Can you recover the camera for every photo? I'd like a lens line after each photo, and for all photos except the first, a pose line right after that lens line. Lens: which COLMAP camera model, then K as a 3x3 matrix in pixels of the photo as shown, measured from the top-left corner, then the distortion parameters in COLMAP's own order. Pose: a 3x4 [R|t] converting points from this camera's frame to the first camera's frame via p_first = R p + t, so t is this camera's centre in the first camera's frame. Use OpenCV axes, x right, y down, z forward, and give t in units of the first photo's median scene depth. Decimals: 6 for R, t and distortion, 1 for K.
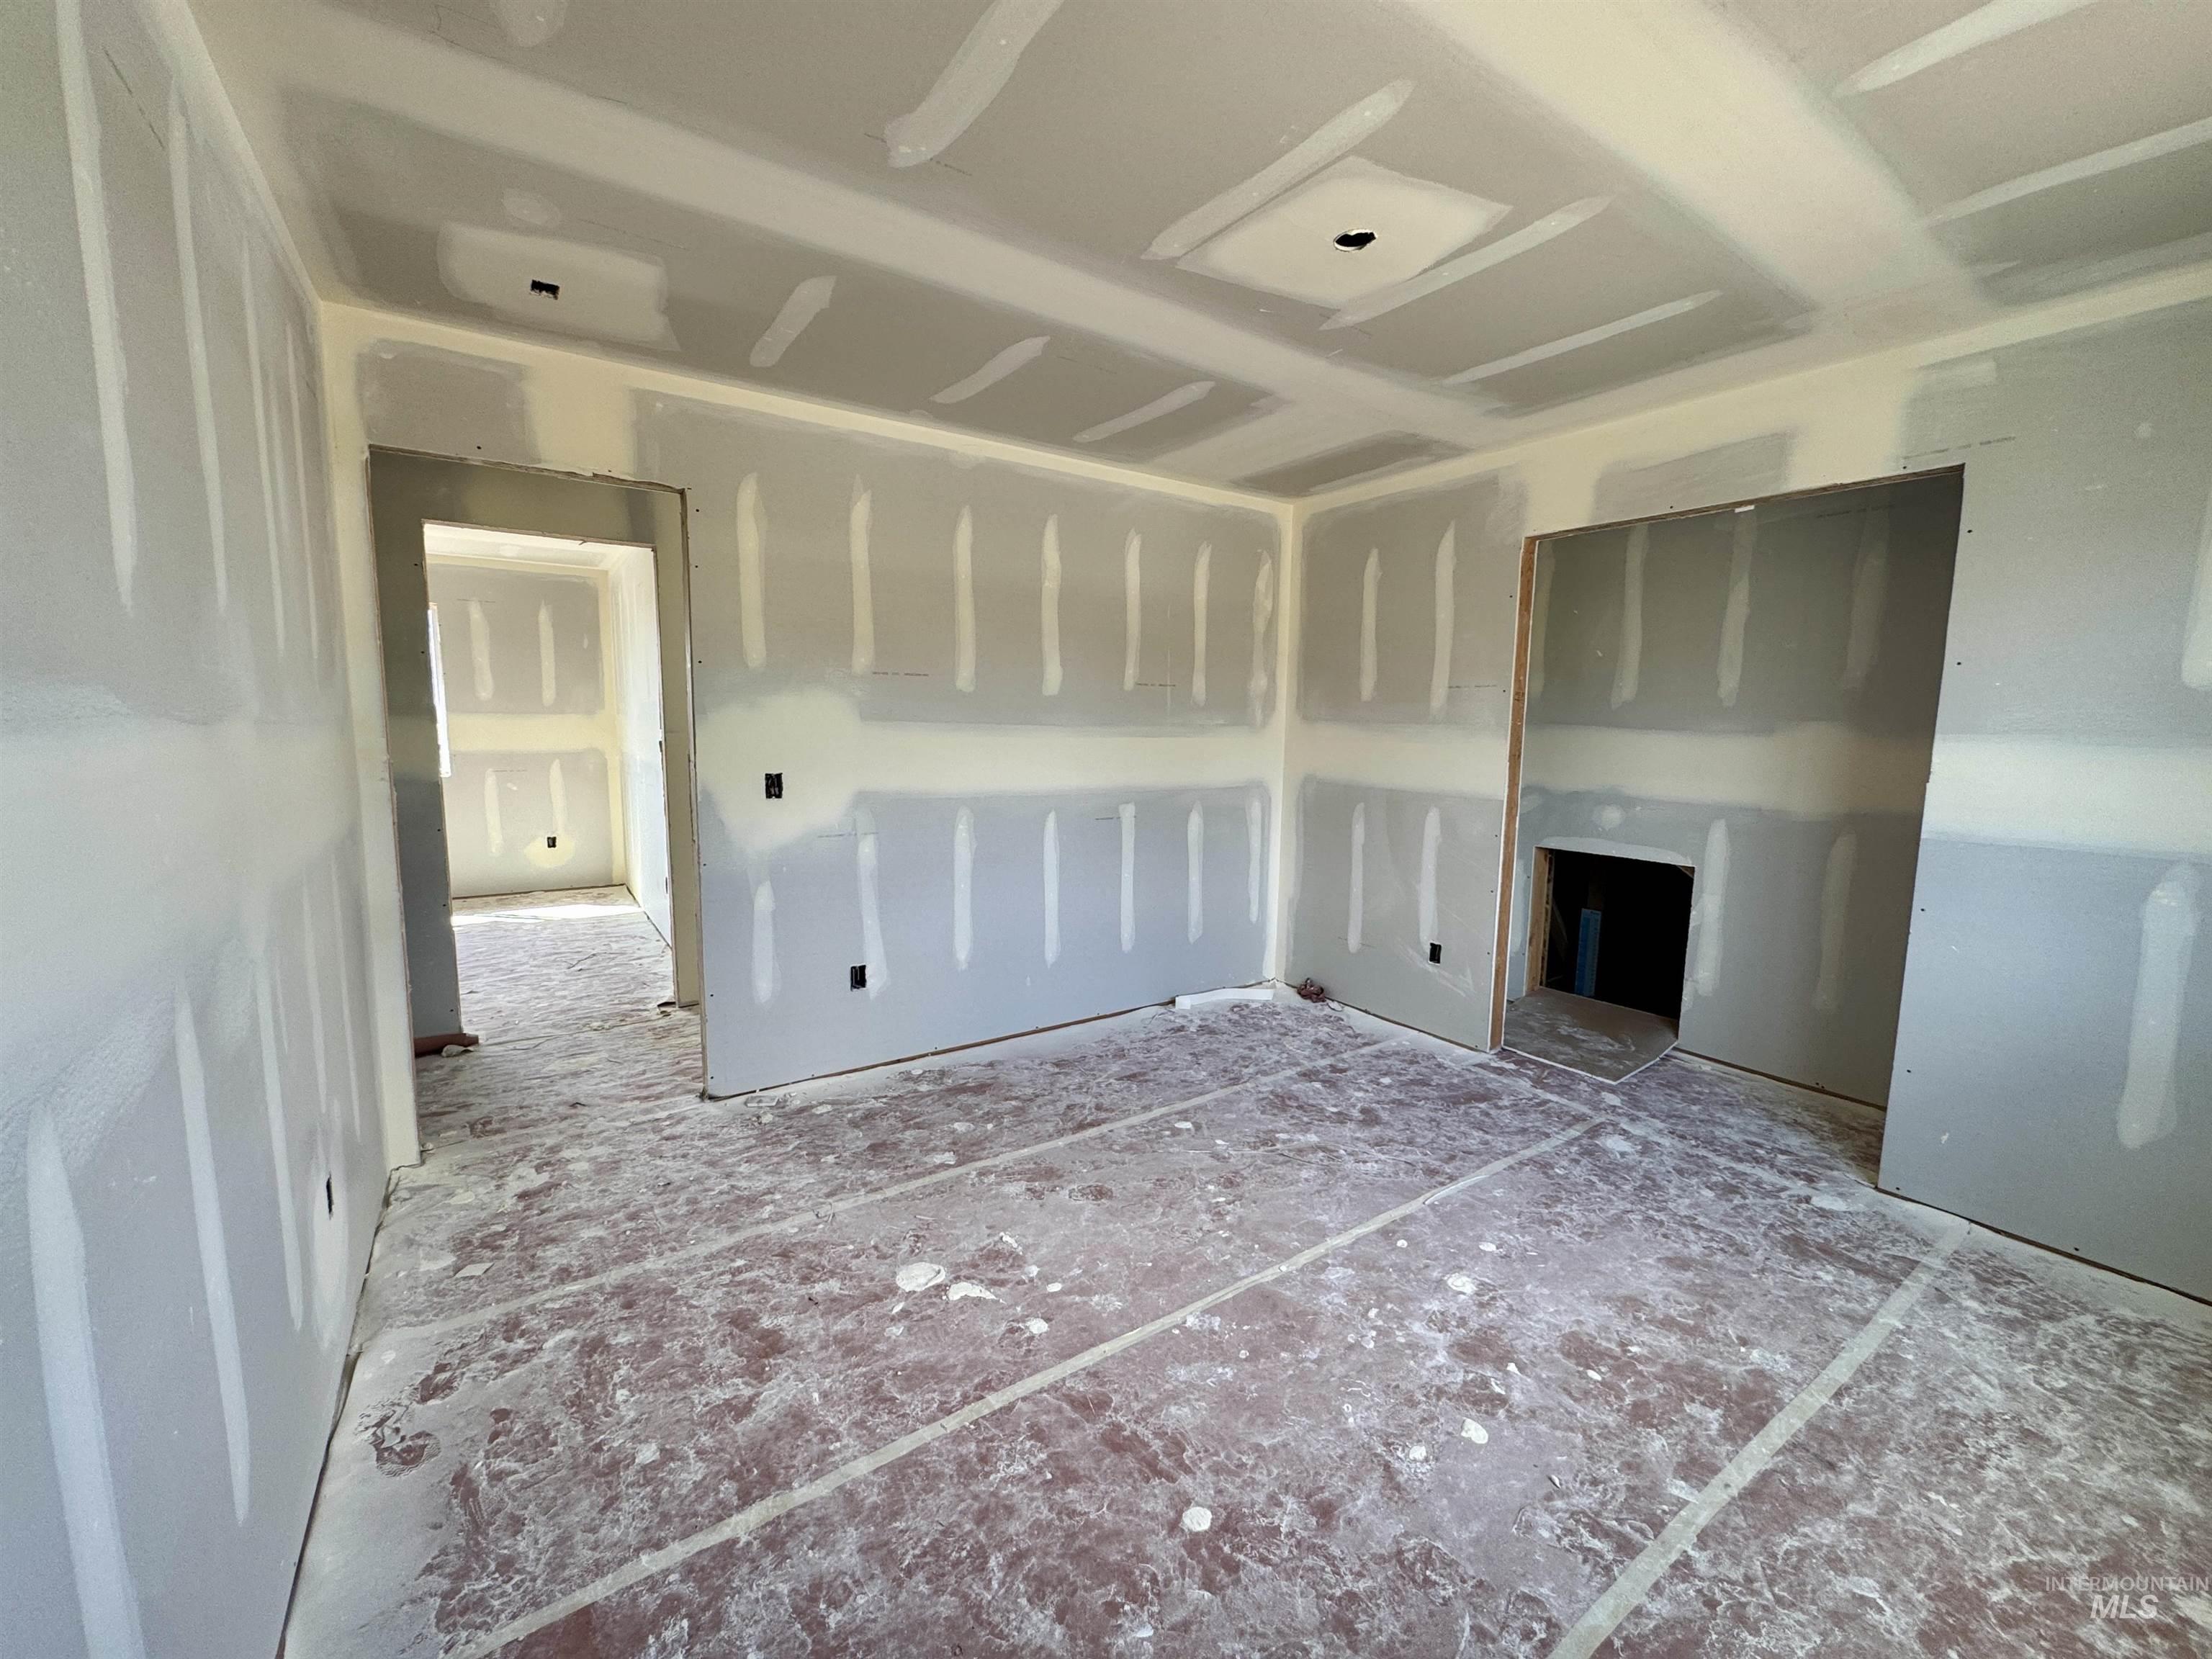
lens RADIAL K [[876.5, 0, 1106.1], [0, 876.5, 826.1], [0, 0, 1]] dist [-0.006641, 0.000138]
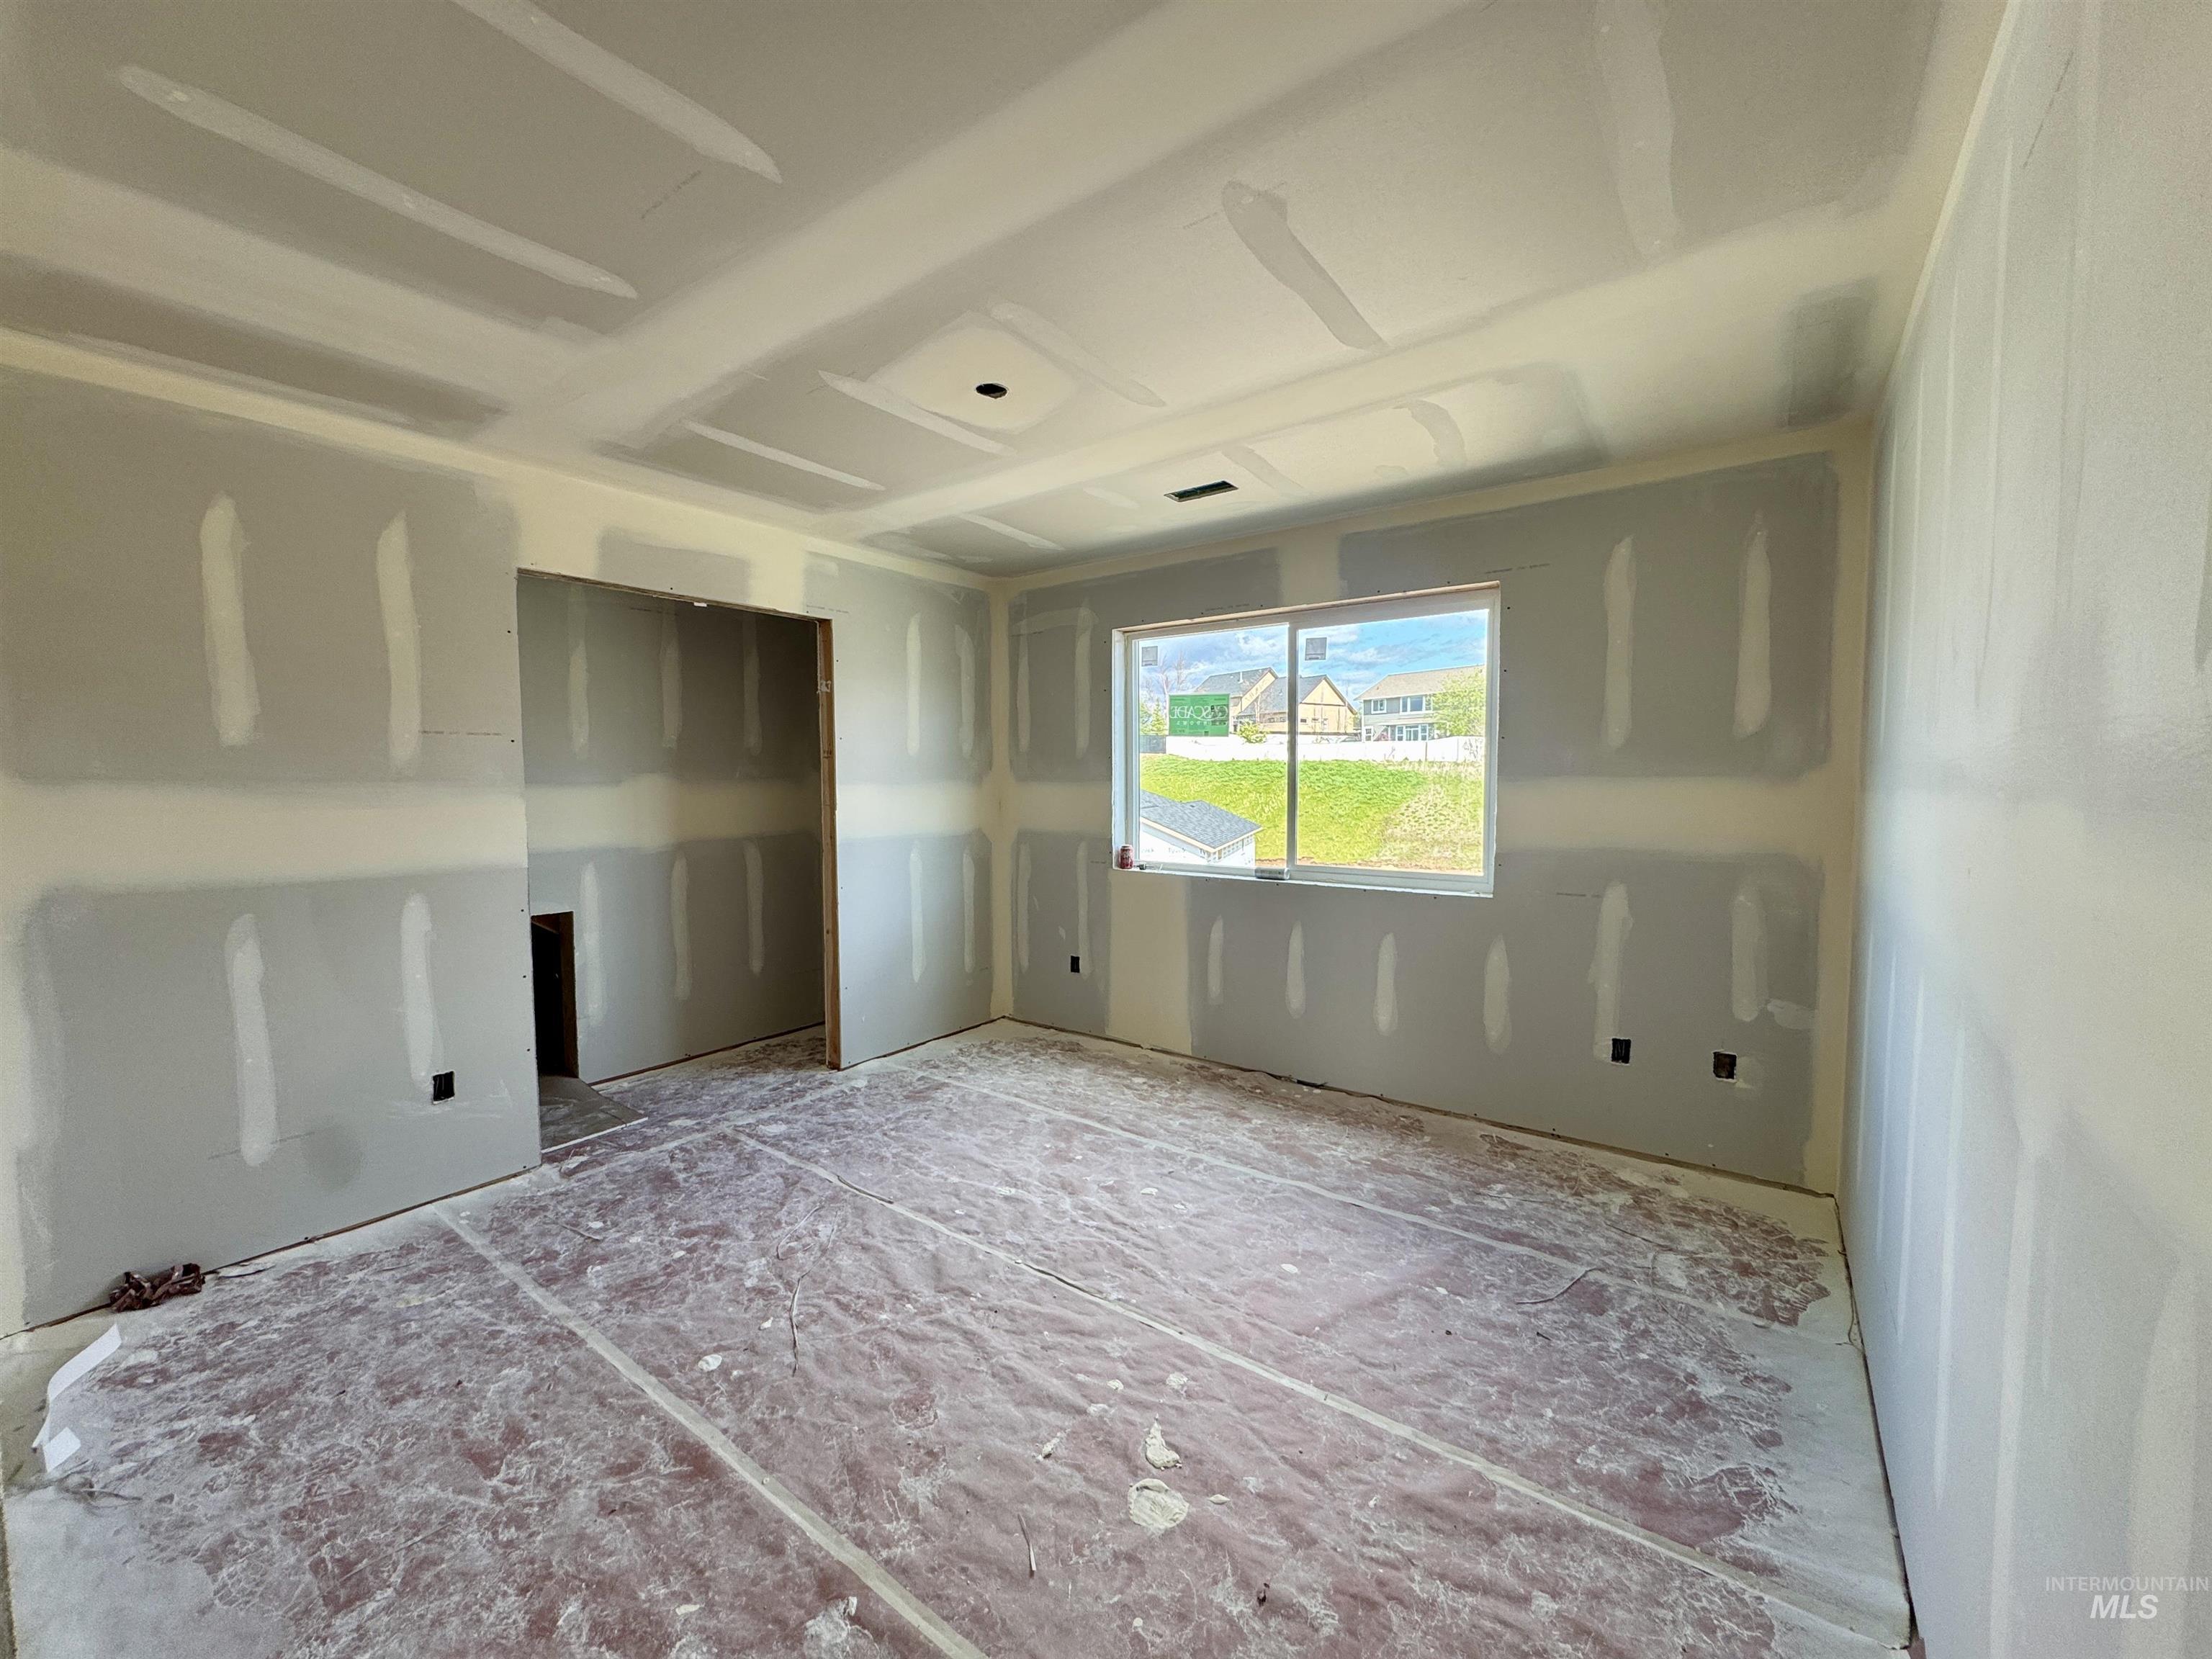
lens RADIAL K [[876.5, 0, 1106.1], [0, 876.5, 826.1], [0, 0, 1]] dist [-0.006641, 0.000138]
pose [[-0.323339, -0.066551, 0.943940, -0.608729], [0.113855, 0.987541, 0.108625, -0.111405], [-0.939409, 0.142595, -0.311734, 0.825291]]
